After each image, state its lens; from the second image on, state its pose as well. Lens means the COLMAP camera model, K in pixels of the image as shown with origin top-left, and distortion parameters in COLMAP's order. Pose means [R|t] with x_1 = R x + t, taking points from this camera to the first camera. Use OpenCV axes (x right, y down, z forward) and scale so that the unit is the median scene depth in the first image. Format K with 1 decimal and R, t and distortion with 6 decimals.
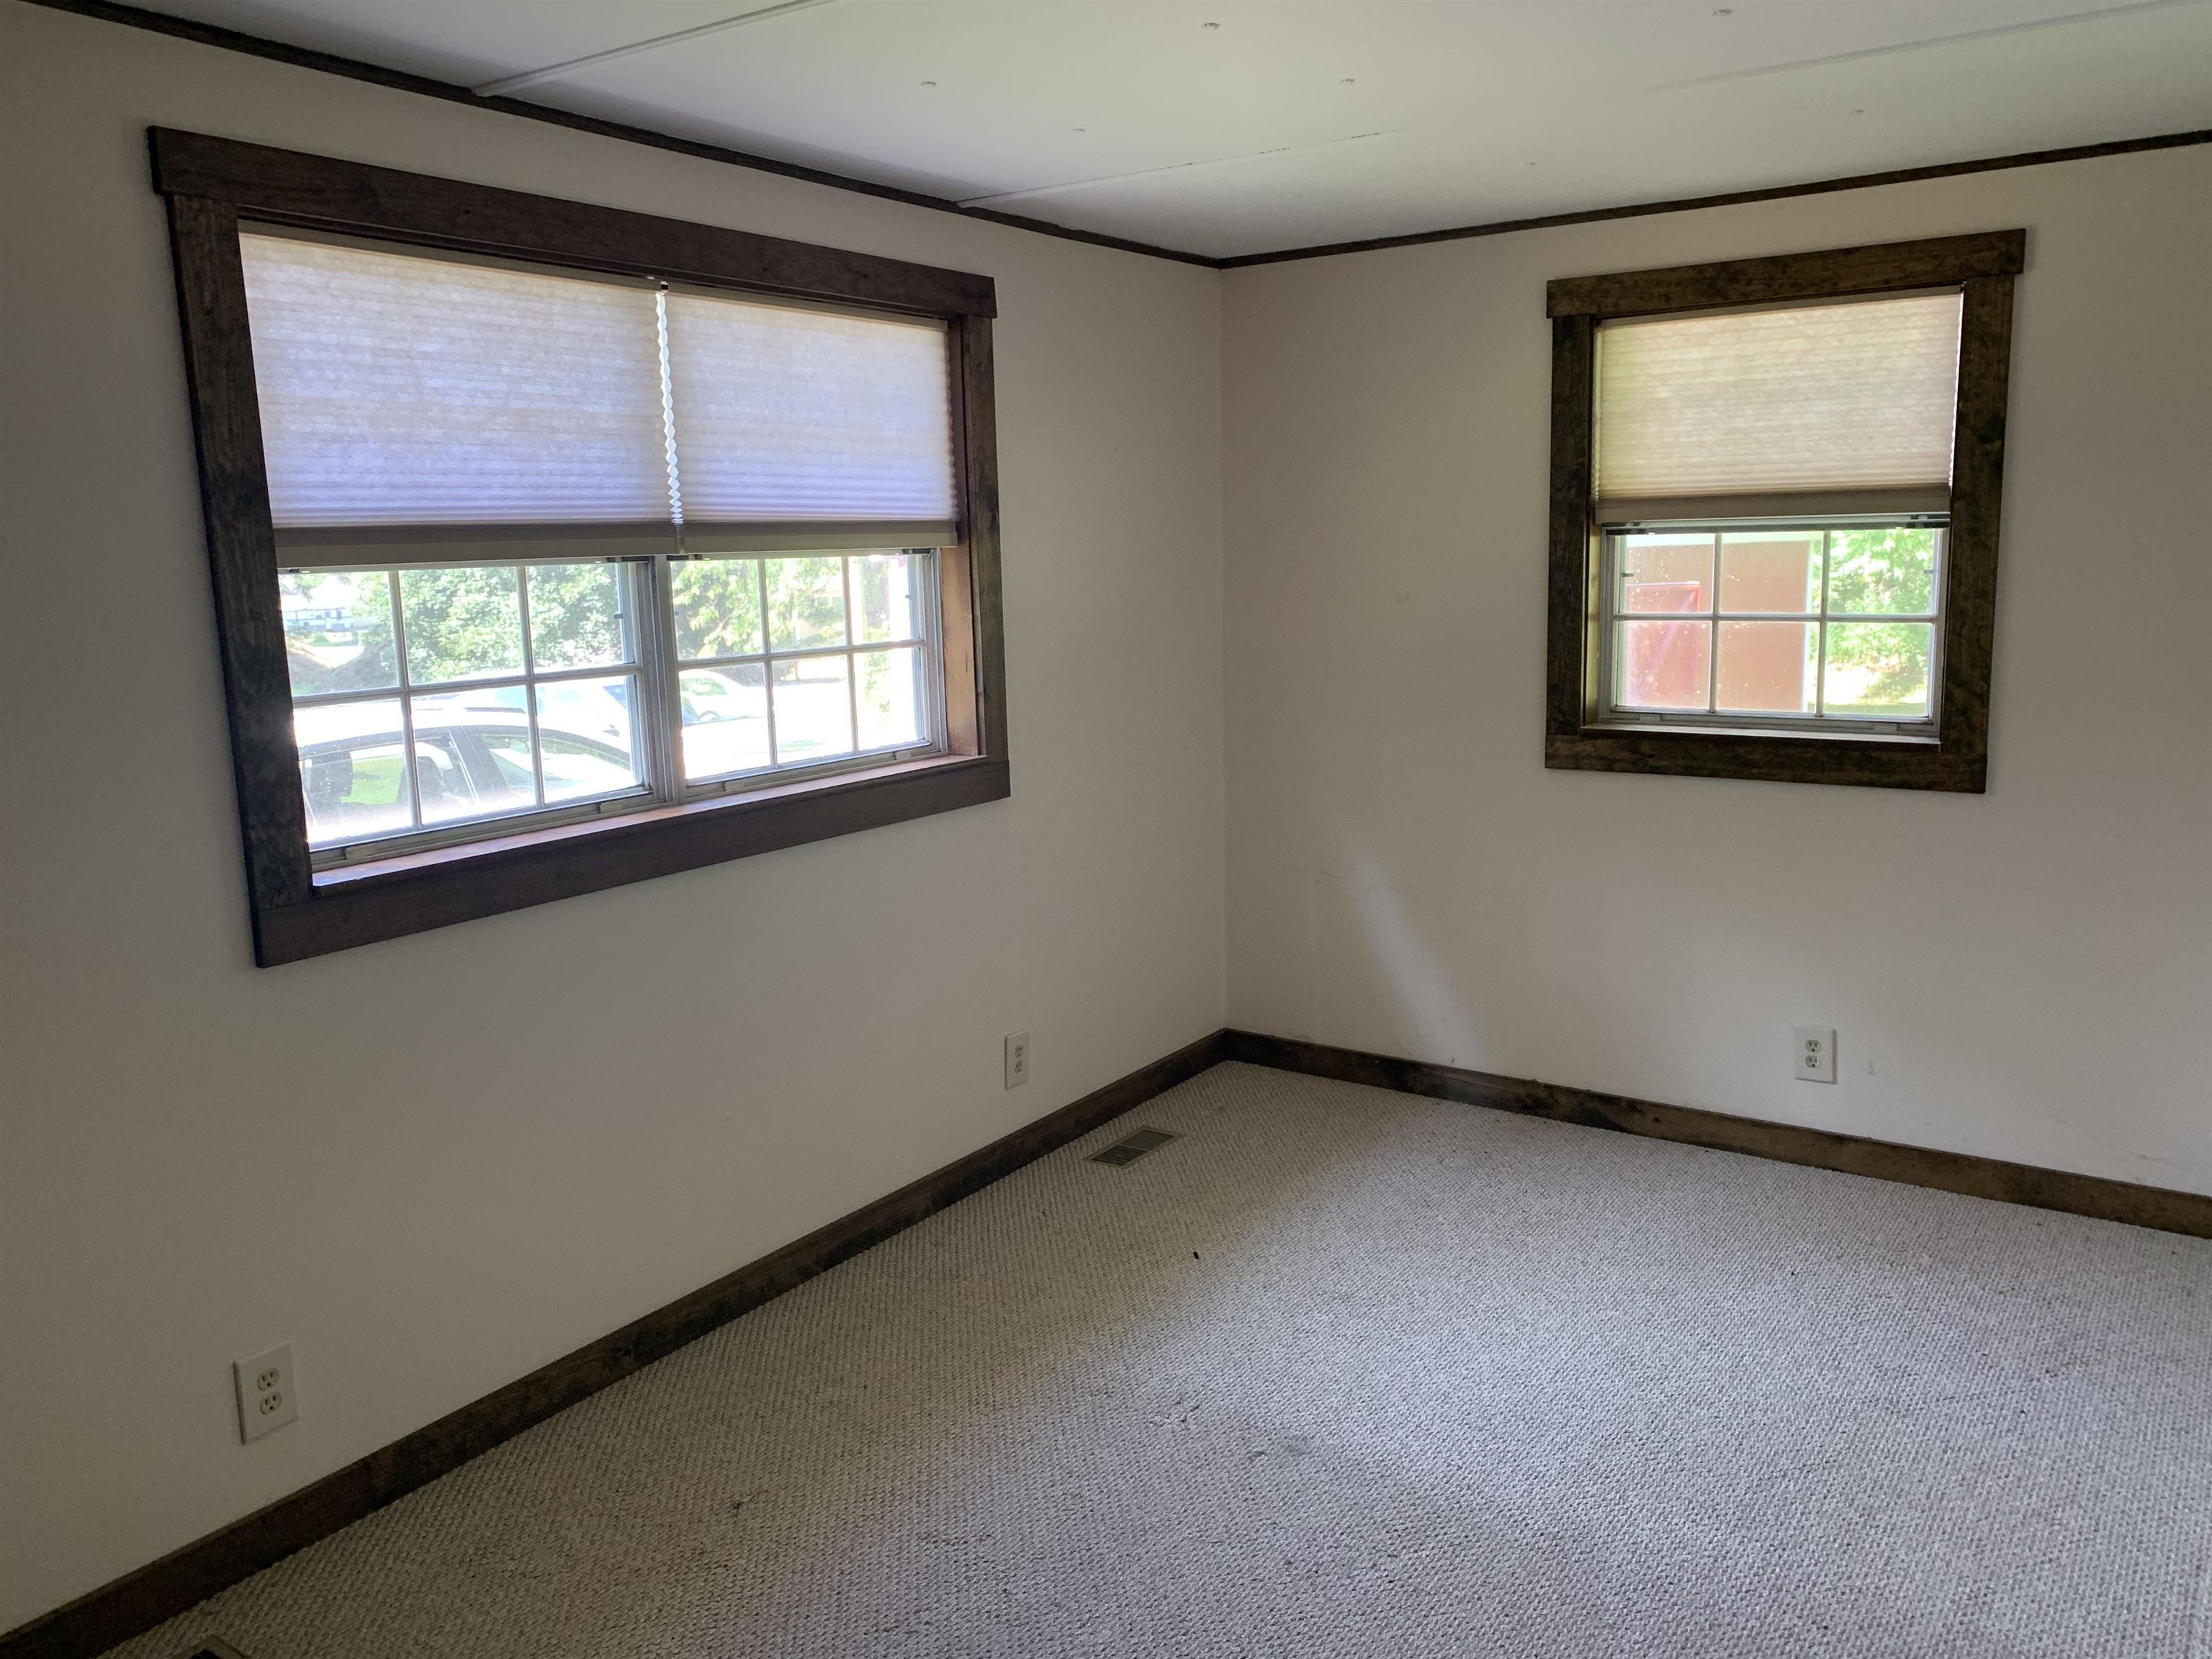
lens RADIAL K [[1735.4, 0, 1107.0], [0, 1735.4, 895.1], [0, 0, 1]] dist [0.001214, -0.011275]
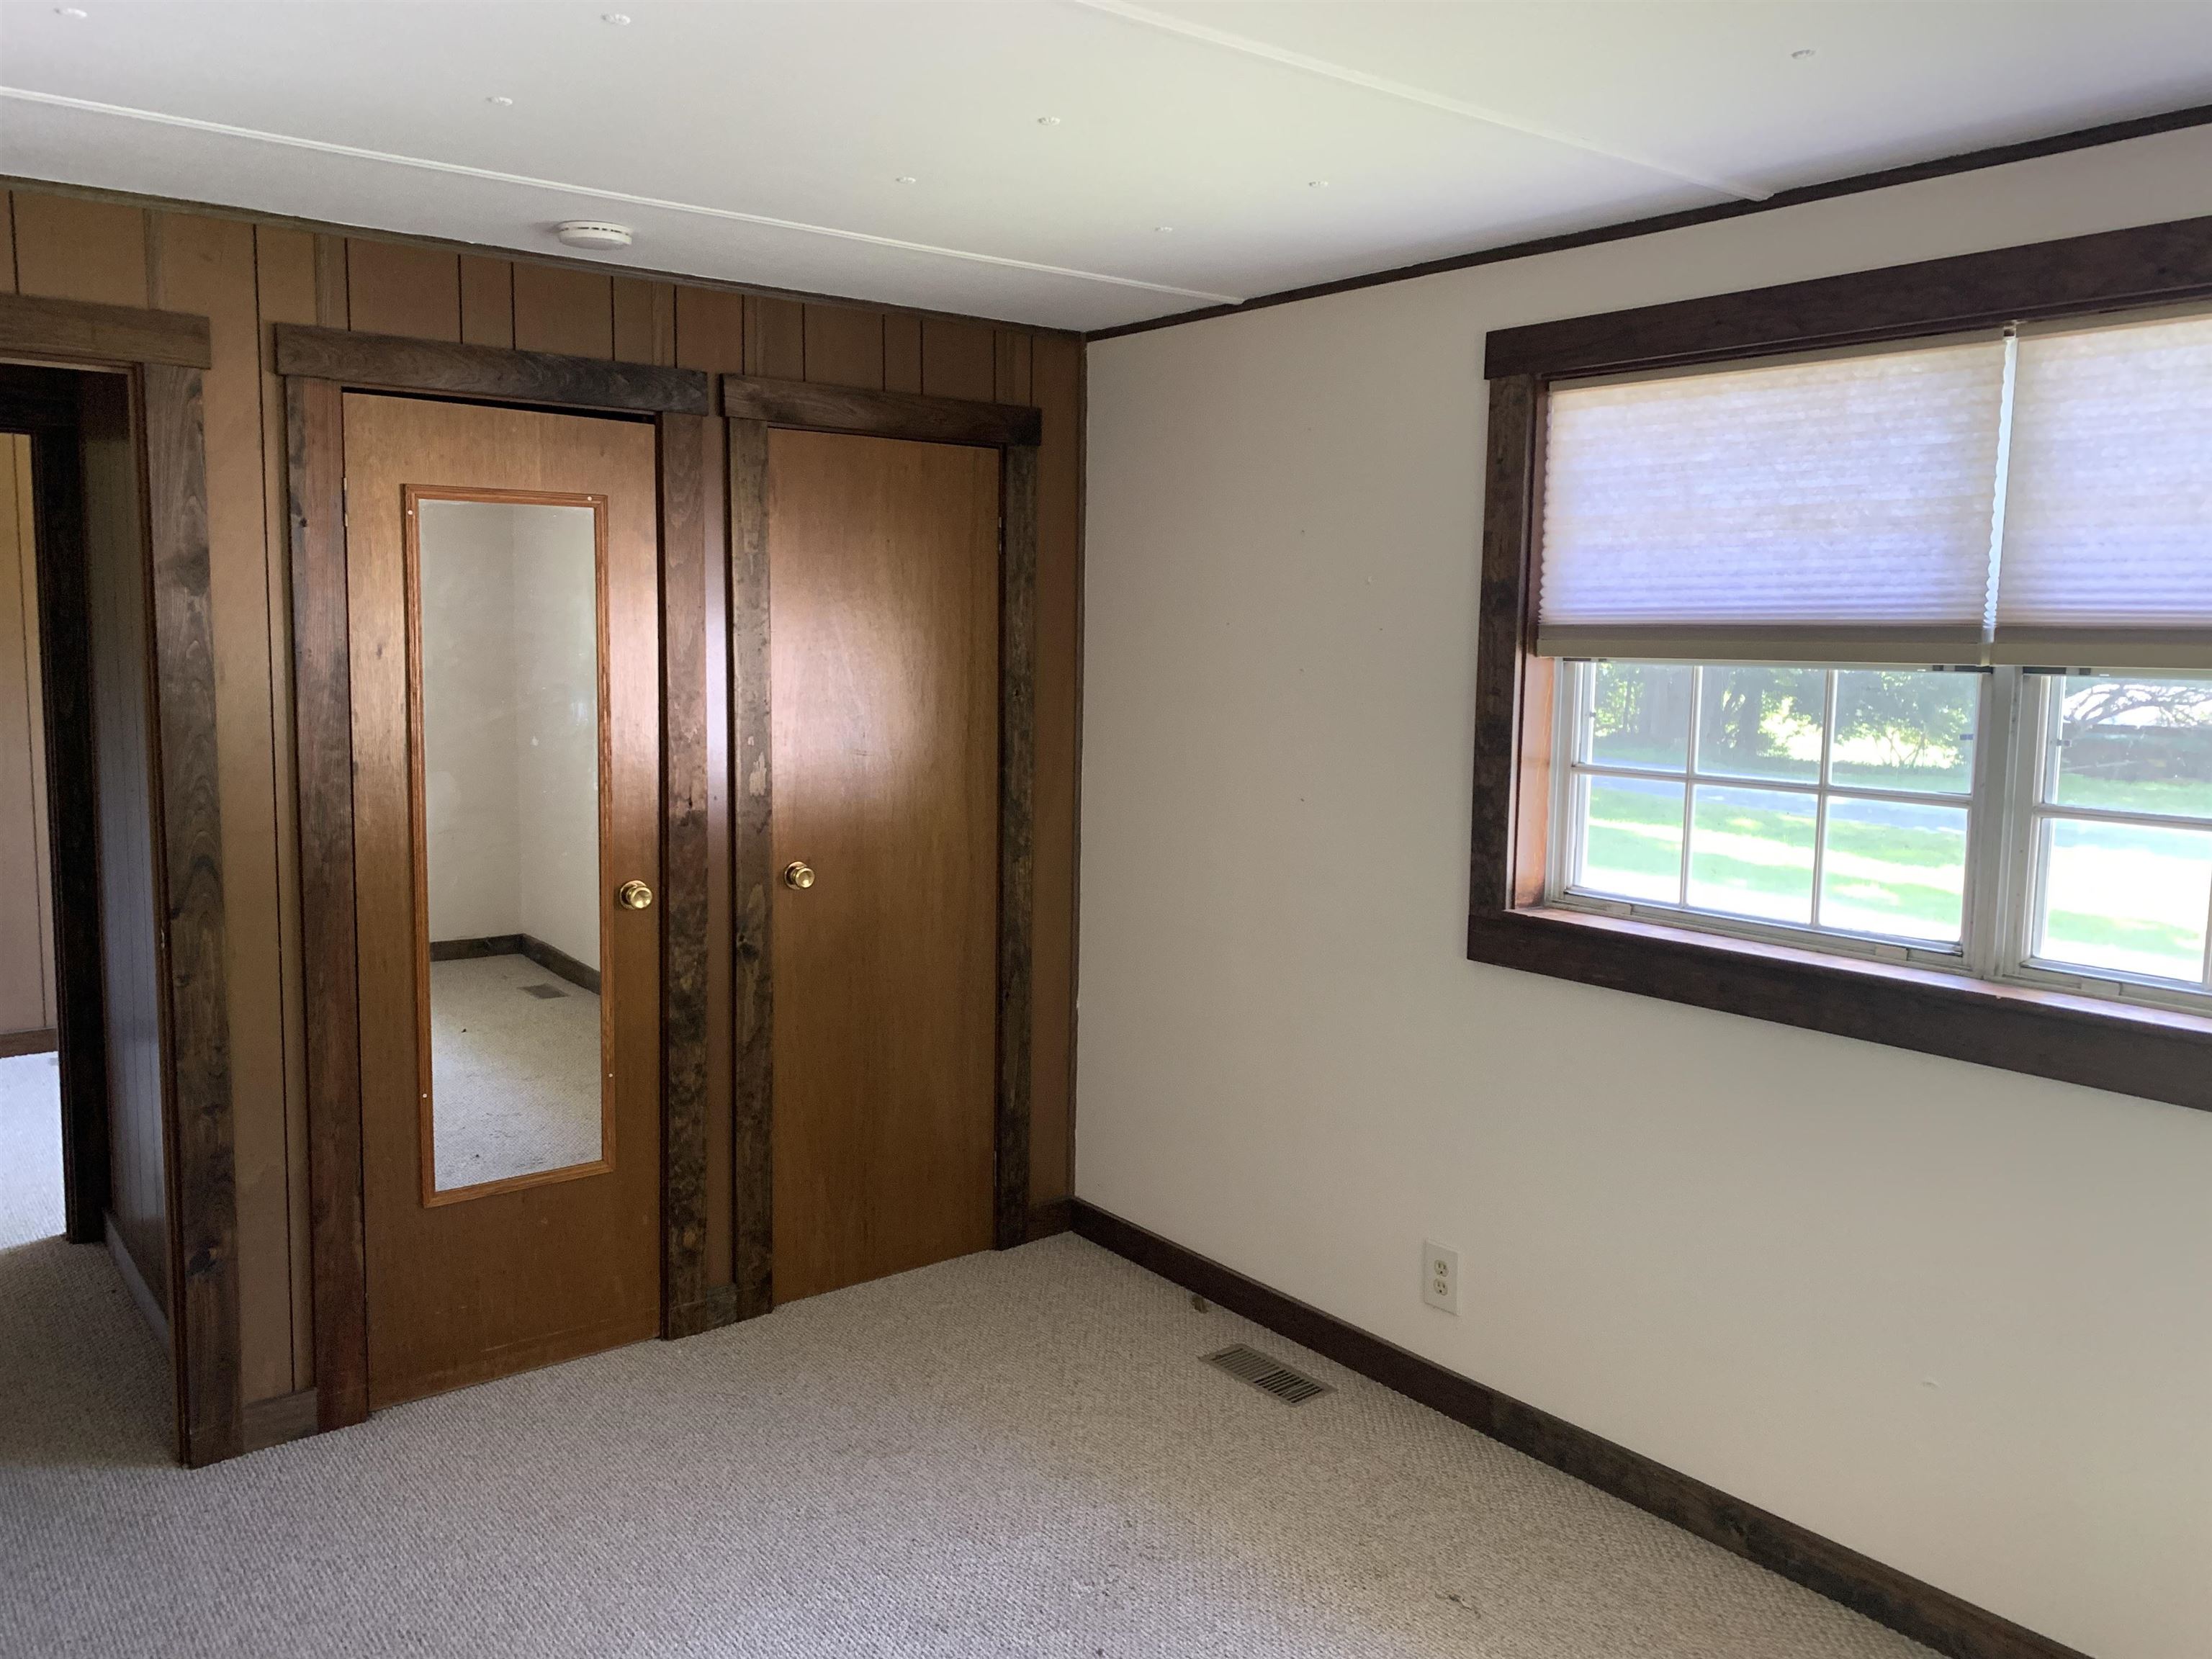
lens RADIAL K [[1707.2, 0, 1106.0], [0, 1707.2, 829.5], [0, 0, 1]] dist [-0.003417, -0.001908]
pose [[-0.330363, 0.137466, -0.933790, 0.696471], [-0.188577, 0.959777, 0.208008, -0.237564], [0.924824, 0.244810, -0.291151, 0.985310]]
